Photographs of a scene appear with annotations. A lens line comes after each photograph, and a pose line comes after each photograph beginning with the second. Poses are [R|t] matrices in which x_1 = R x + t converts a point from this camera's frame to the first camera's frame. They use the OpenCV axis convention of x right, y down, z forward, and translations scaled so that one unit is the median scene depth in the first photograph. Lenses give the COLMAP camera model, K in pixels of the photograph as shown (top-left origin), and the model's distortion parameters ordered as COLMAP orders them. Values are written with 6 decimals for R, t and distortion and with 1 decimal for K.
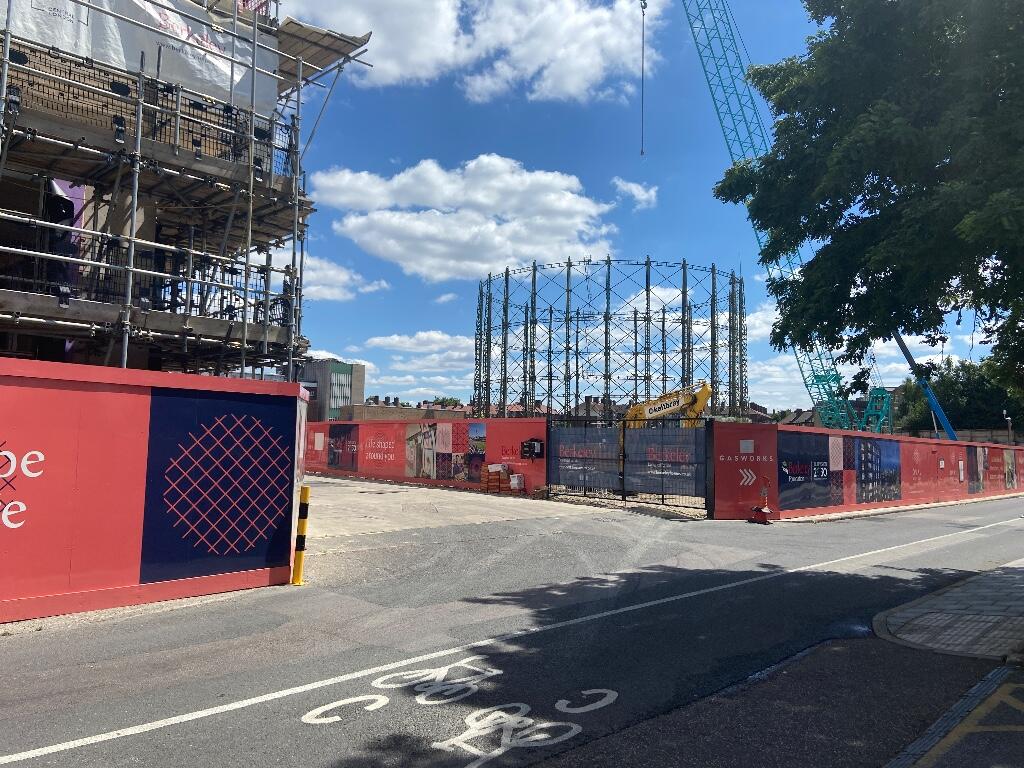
lens RADIAL K [[762.1, 0, 509.3], [0, 762.1, 370.7], [0, 0, 1]] dist [0.128047, -0.161156]
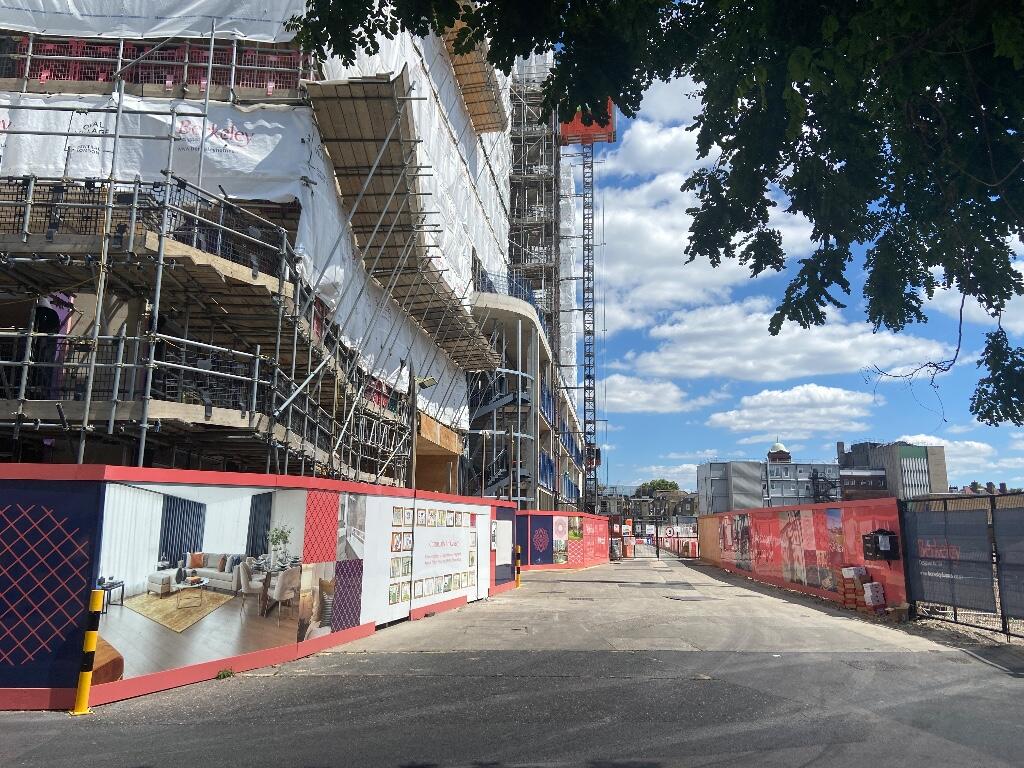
lens RADIAL K [[762.1, 0, 509.3], [0, 762.1, 370.7], [0, 0, 1]] dist [0.128047, -0.161156]
pose [[0.752290, -0.146113, -0.642426, 0.650751], [0.068294, 0.987139, -0.144542, 0.071256], [0.655283, 0.064864, 0.752593, 0.663874]]
